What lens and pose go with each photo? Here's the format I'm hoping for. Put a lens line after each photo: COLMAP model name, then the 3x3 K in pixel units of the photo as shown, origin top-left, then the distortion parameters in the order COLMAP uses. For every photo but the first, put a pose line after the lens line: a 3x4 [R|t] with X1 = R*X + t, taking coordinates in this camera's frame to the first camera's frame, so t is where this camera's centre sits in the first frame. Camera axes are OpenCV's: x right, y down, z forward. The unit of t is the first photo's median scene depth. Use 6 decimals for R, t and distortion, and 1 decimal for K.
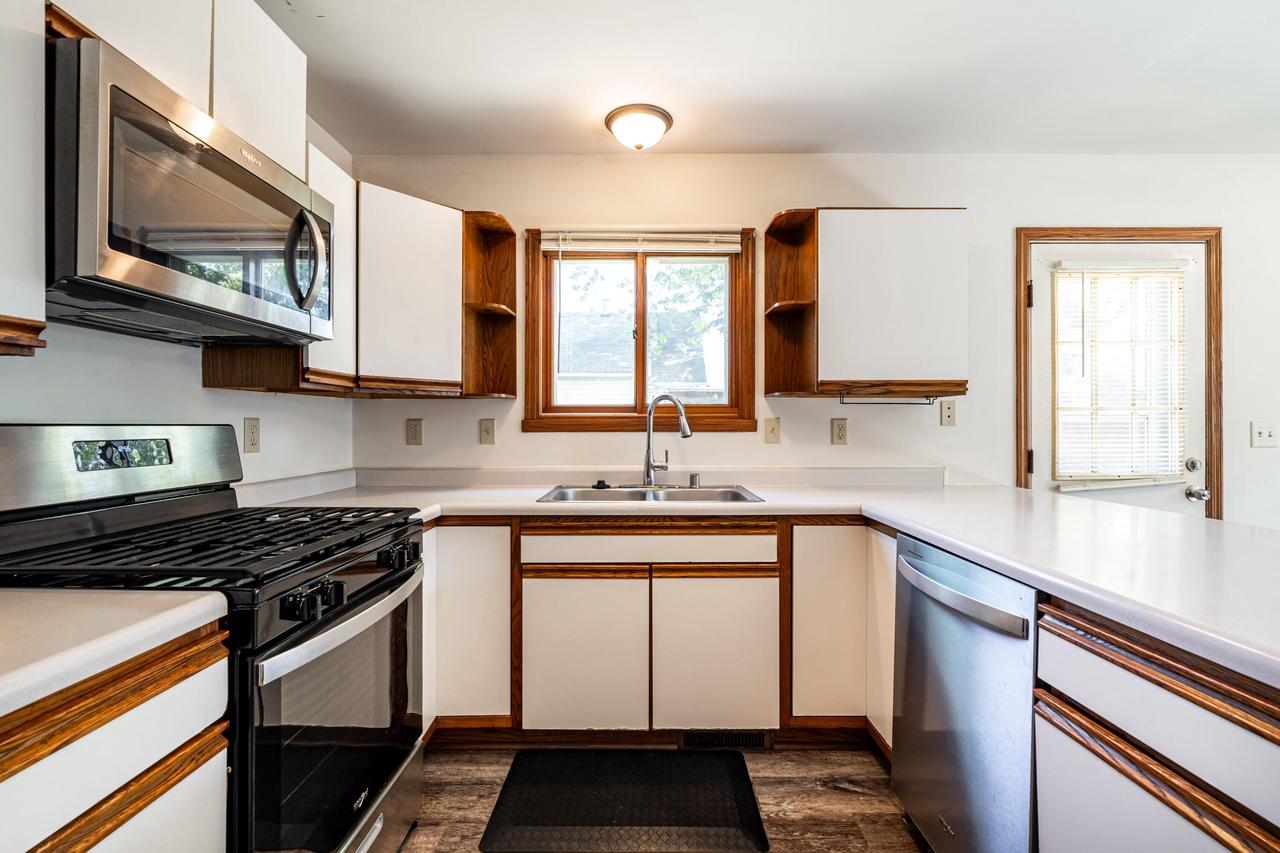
lens RADIAL K [[582.7, 0, 645.5], [0, 582.7, 425.5], [0, 0, 1]] dist [-0.005928, 0.001354]
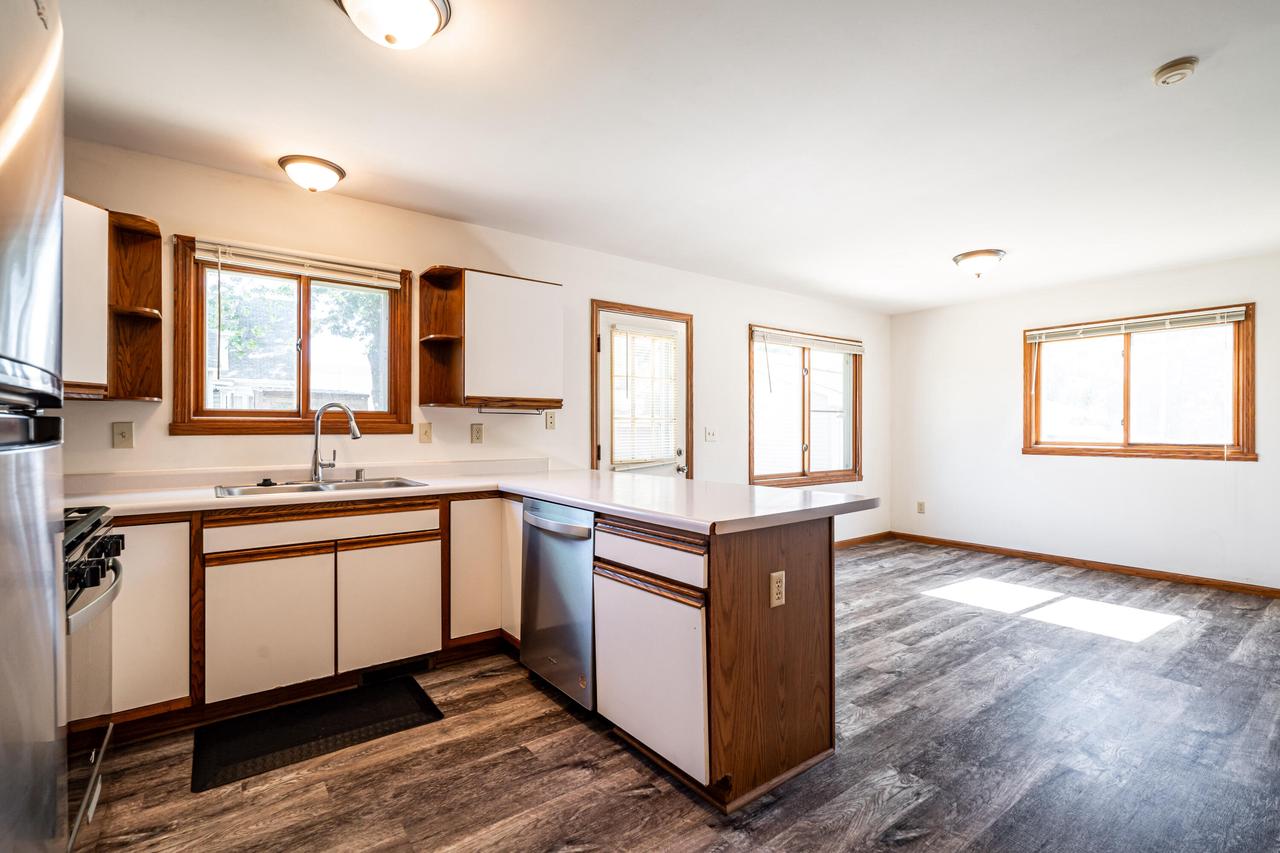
lens RADIAL K [[582.7, 0, 643.2], [0, 582.7, 426.2], [0, 0, 1]] dist [-0.005928, 0.001354]
pose [[0.799418, 0.003114, 0.600768, -0.170922], [0.002510, 0.999961, -0.008523, 0.005840], [-0.600771, 0.008321, 0.799378, -0.305620]]
